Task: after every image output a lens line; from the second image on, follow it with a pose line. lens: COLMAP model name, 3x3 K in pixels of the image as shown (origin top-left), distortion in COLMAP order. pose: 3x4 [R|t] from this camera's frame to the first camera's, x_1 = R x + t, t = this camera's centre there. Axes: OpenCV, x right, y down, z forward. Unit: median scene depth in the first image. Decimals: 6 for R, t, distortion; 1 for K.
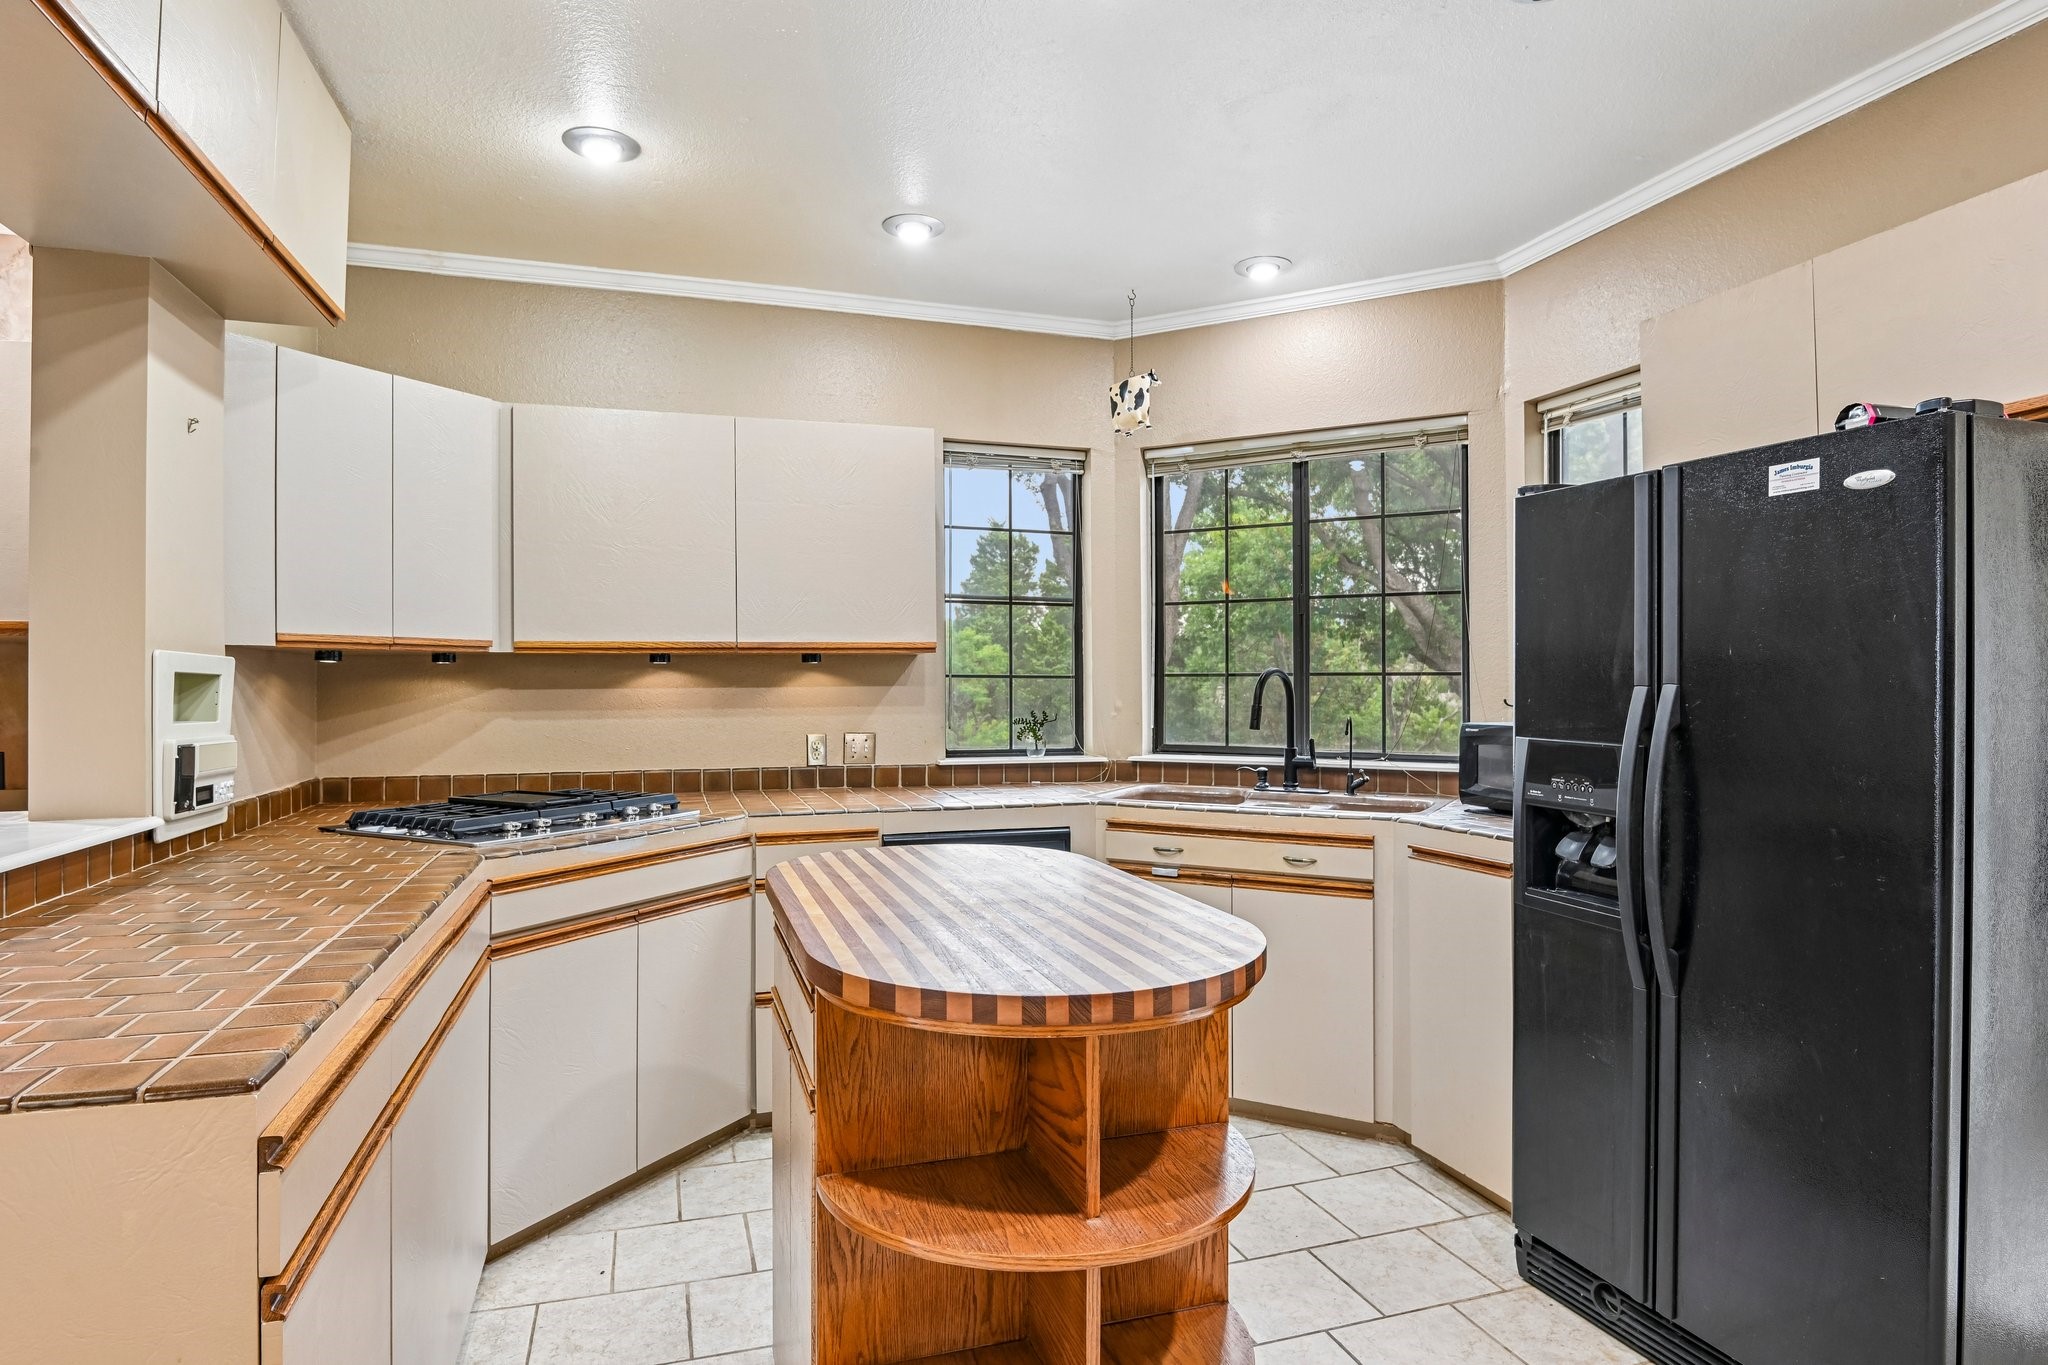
lens RADIAL K [[1135.4, 0, 1024.4], [0, 1135.4, 666.8], [0, 0, 1]] dist [0.001151, -0.000398]
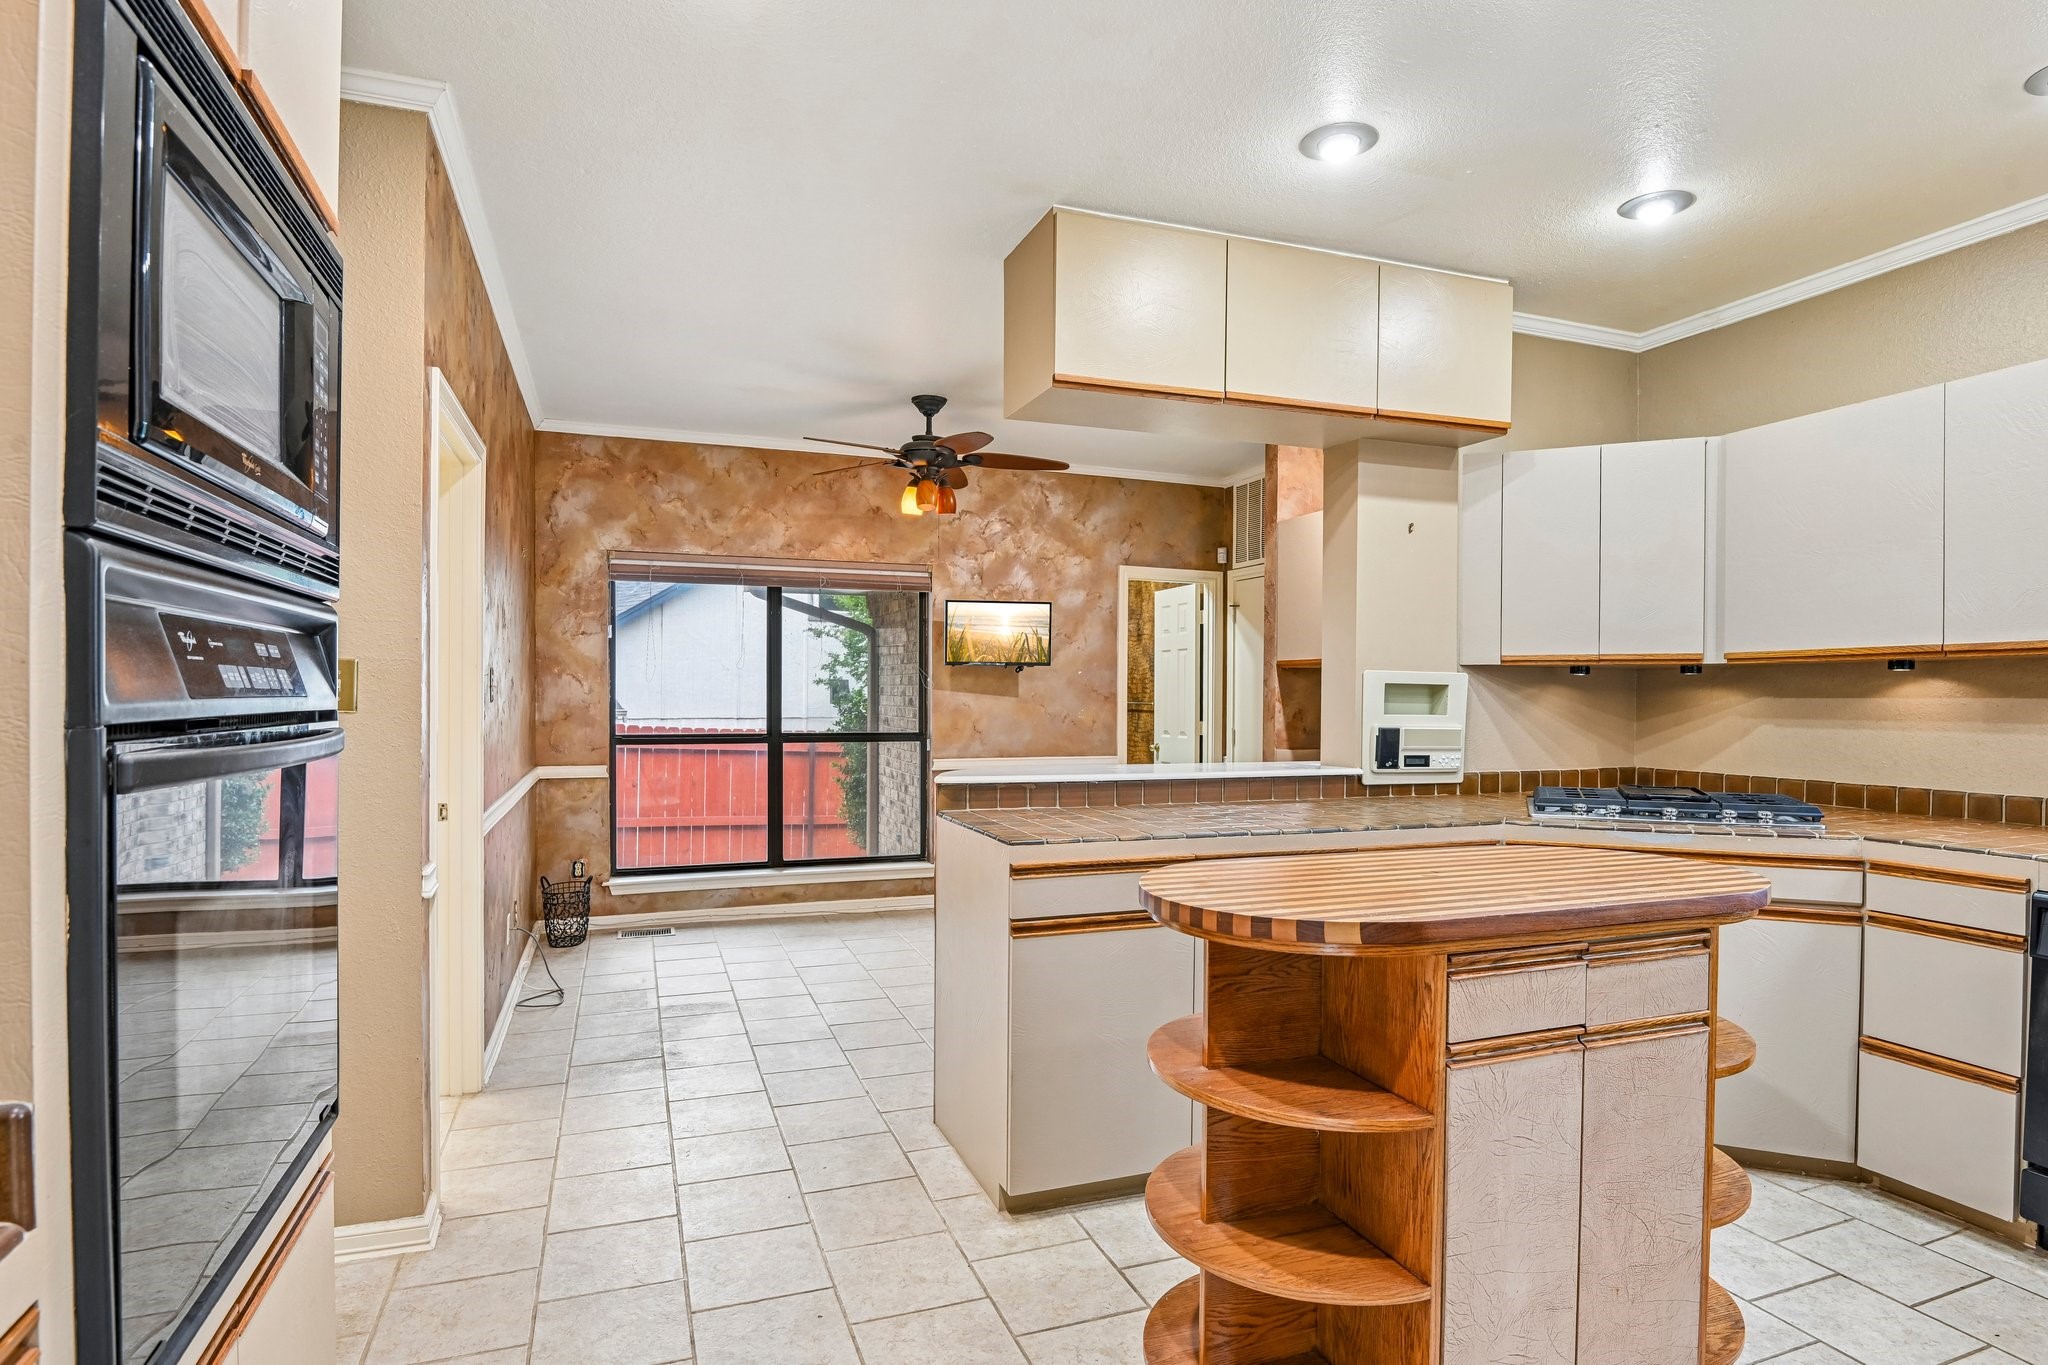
lens RADIAL K [[1067.9, 0, 1038.5], [0, 1067.9, 690.0], [0, 0, 1]] dist [-0.000644, -0.013107]
pose [[0.065387, 0.000038, -0.997860, 0.526333], [0.009675, 0.999953, 0.000672, 0.005925], [0.997813, -0.009699, 0.065384, 0.274404]]
